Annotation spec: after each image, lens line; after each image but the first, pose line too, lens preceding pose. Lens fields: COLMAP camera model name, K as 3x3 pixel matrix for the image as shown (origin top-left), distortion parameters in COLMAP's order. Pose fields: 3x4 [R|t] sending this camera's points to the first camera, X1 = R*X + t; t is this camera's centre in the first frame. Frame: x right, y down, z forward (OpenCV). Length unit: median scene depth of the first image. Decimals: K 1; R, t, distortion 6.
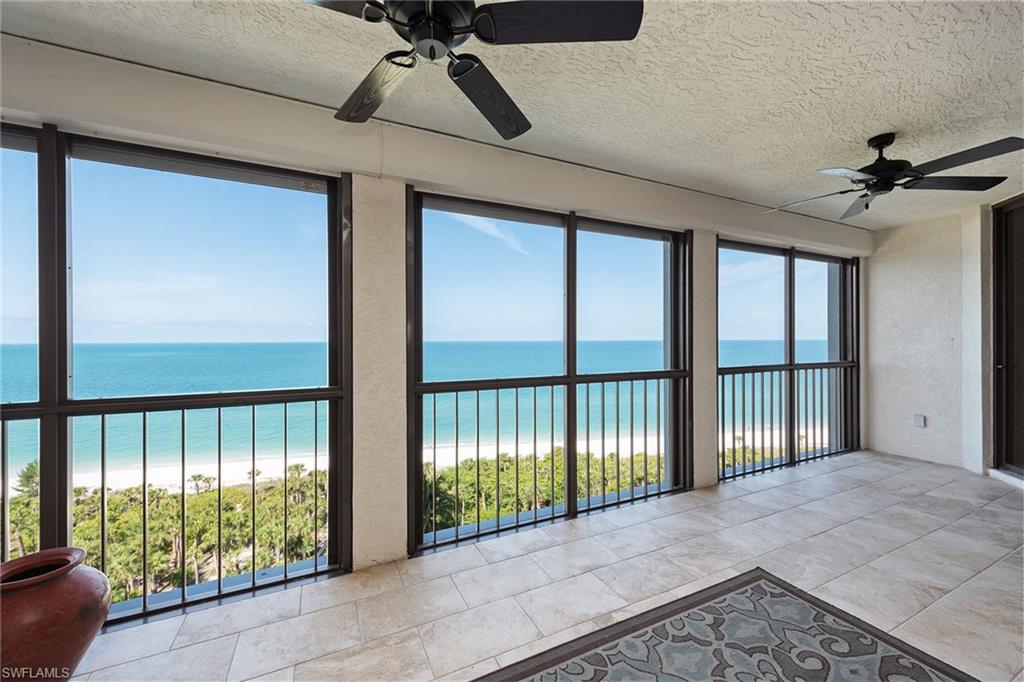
lens RADIAL K [[400.6, 0, 512.0], [0, 400.6, 341.0], [0, 0, 1]] dist [0.005000, -0.000211]
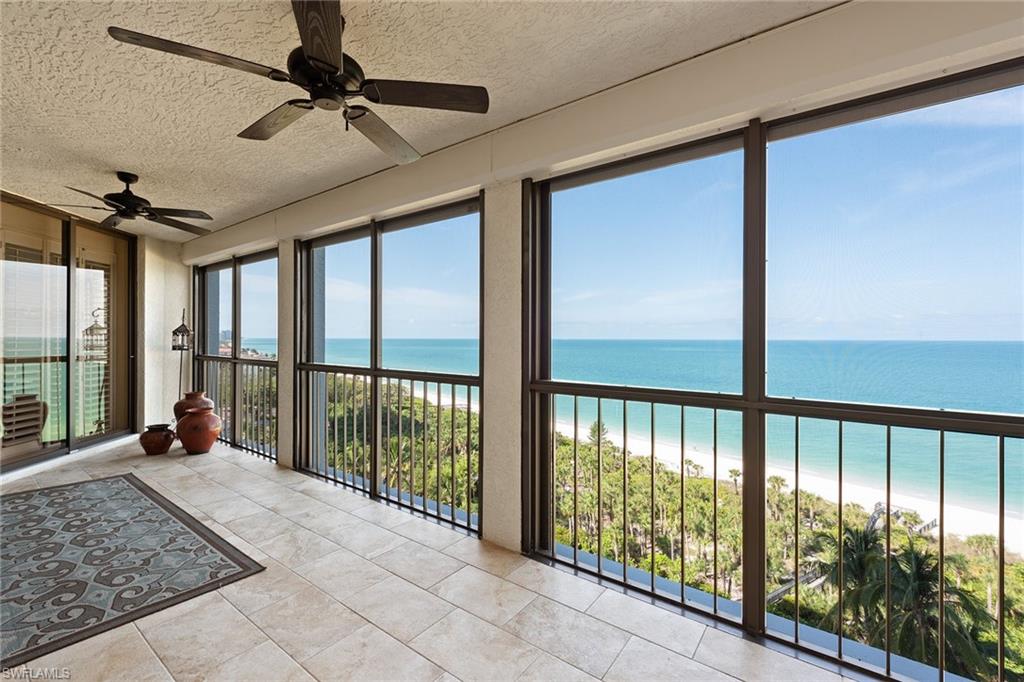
lens RADIAL K [[435.7, 0, 512.0], [0, 435.7, 341.0], [0, 0, 1]] dist [0.004960, 0.000319]
pose [[0.455224, 0.015510, -0.890242, 1.407235], [-0.009719, 0.999875, 0.012451, -0.009338], [0.890324, 0.002984, 0.455318, 0.805995]]
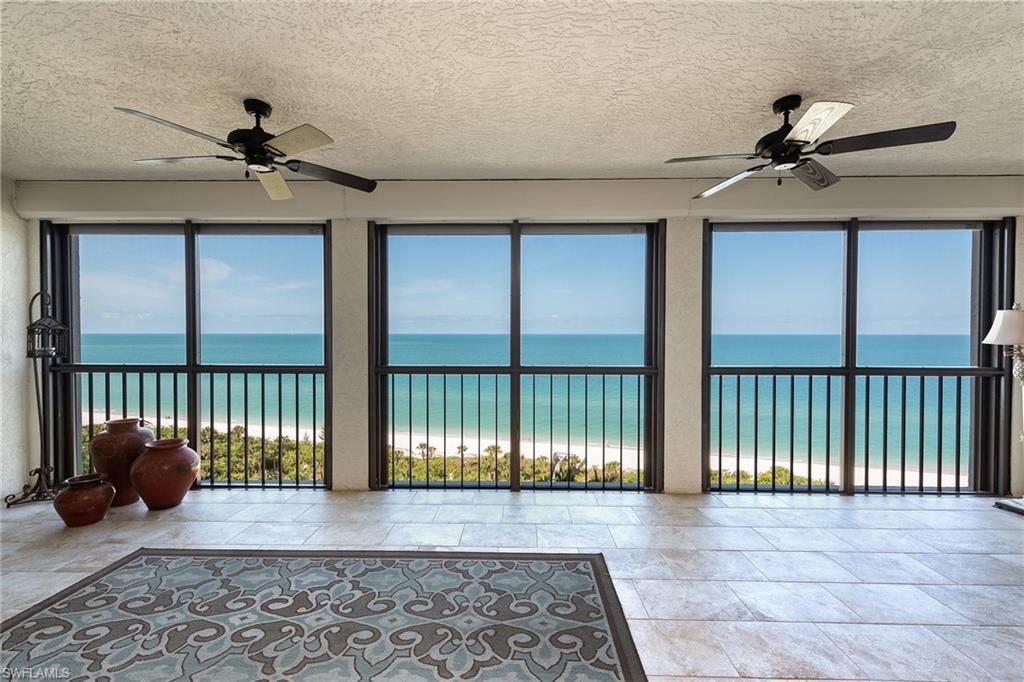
lens RADIAL K [[422.3, 0, 512.0], [0, 422.3, 341.0], [0, 0, 1]] dist [0.010689, -0.000165]
pose [[0.890616, 0.015124, -0.454505, 0.689403], [-0.007549, 0.999801, 0.018476, -0.007057], [0.454694, -0.013024, 0.890552, -0.062241]]
